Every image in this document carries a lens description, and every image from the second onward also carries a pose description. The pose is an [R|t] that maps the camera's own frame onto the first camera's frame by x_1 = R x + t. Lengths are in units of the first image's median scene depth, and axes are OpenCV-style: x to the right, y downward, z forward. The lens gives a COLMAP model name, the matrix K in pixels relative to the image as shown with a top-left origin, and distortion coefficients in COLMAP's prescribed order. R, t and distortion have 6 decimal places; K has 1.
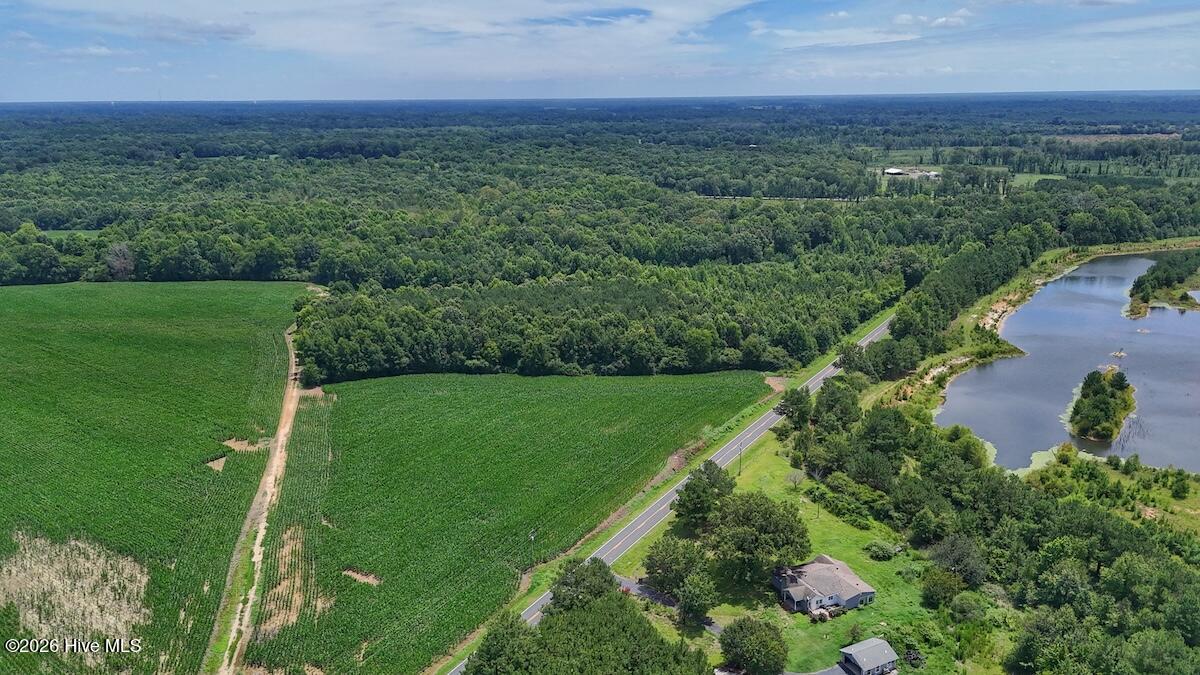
lens RADIAL K [[878.9, 0, 602.8], [0, 878.9, 343.1], [0, 0, 1]] dist [0.065338, -0.064366]
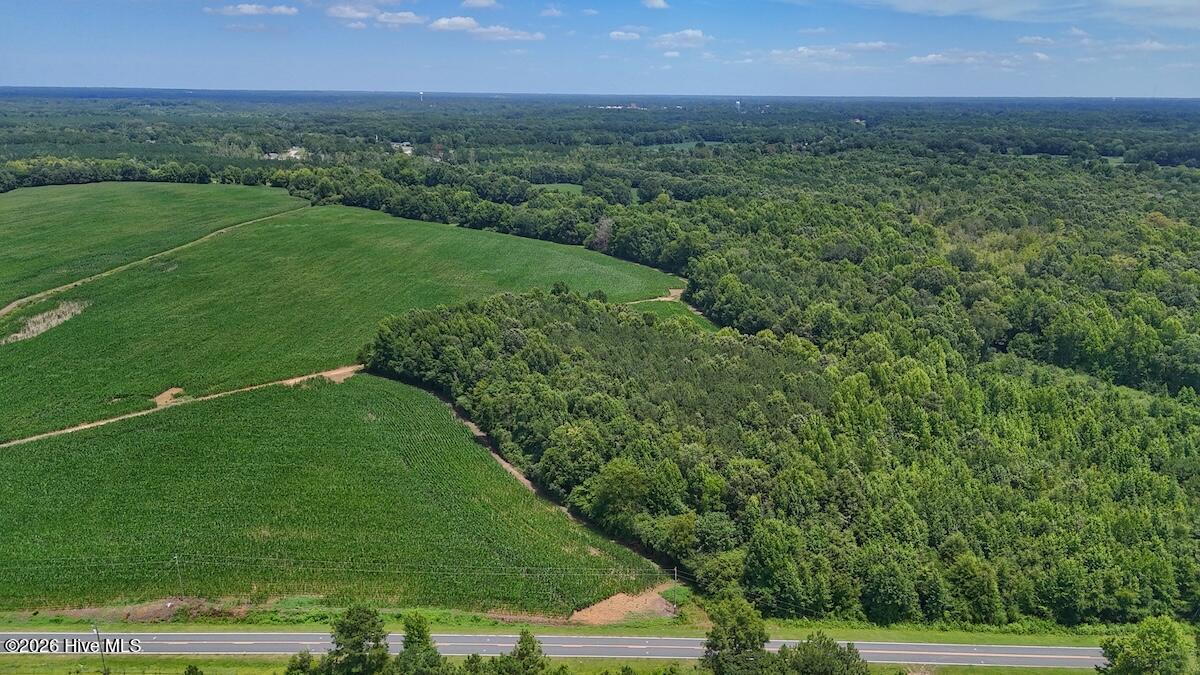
lens RADIAL K [[878.9, 0, 602.8], [0, 878.9, 343.1], [0, 0, 1]] dist [0.065338, -0.064366]
pose [[0.522450, 0.246511, -0.816259, 0.553629], [-0.243105, 0.960629, 0.134510, -0.165544], [0.817280, 0.128161, 0.561808, 0.650503]]
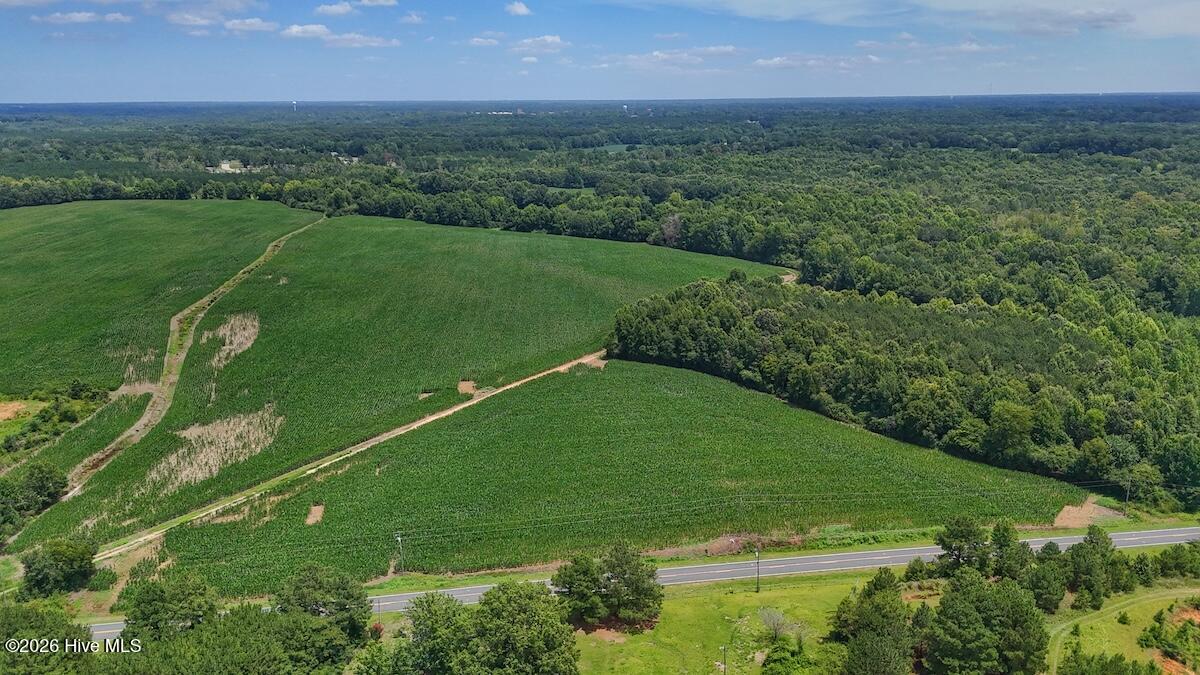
lens RADIAL K [[878.9, 0, 602.8], [0, 878.9, 343.1], [0, 0, 1]] dist [0.065338, -0.064366]
pose [[0.647554, 0.207252, -0.733294, 0.398039], [-0.202232, 0.974537, 0.096848, -0.063949], [0.734694, 0.085581, 0.672978, 0.296371]]
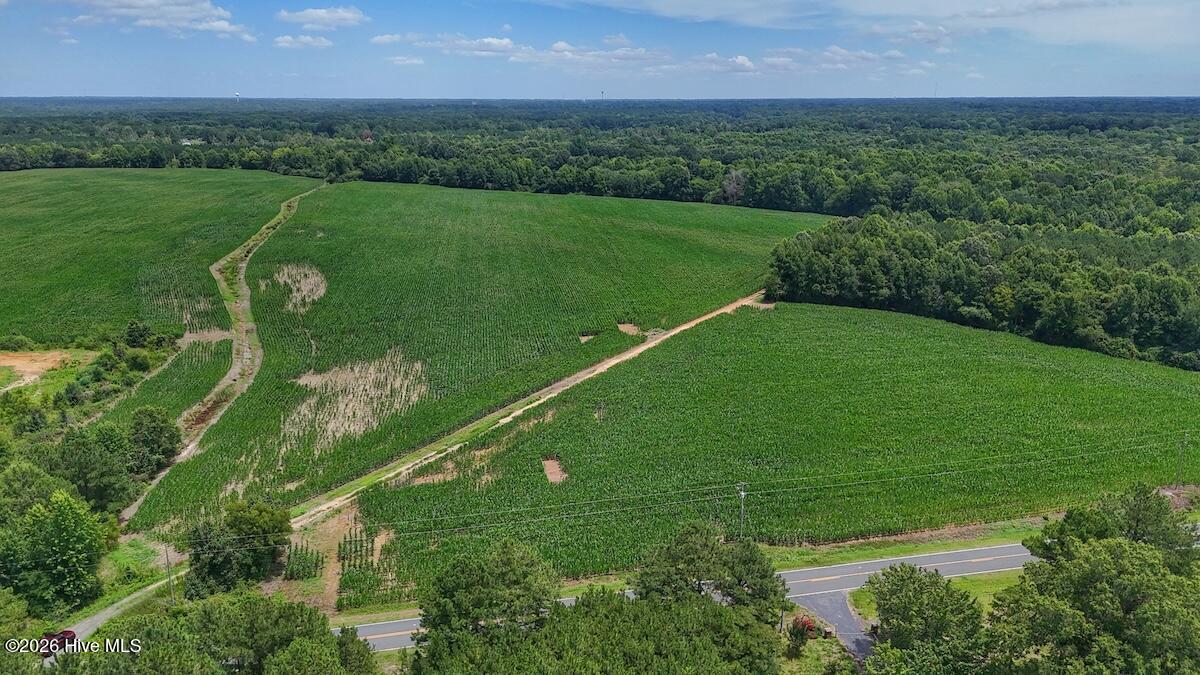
lens RADIAL K [[878.9, 0, 602.8], [0, 878.9, 343.1], [0, 0, 1]] dist [0.065338, -0.064366]
pose [[0.694065, 0.200924, -0.691305, 0.151736], [-0.199262, 0.976364, 0.083717, 0.047350], [0.691786, 0.079646, 0.717696, 0.269647]]
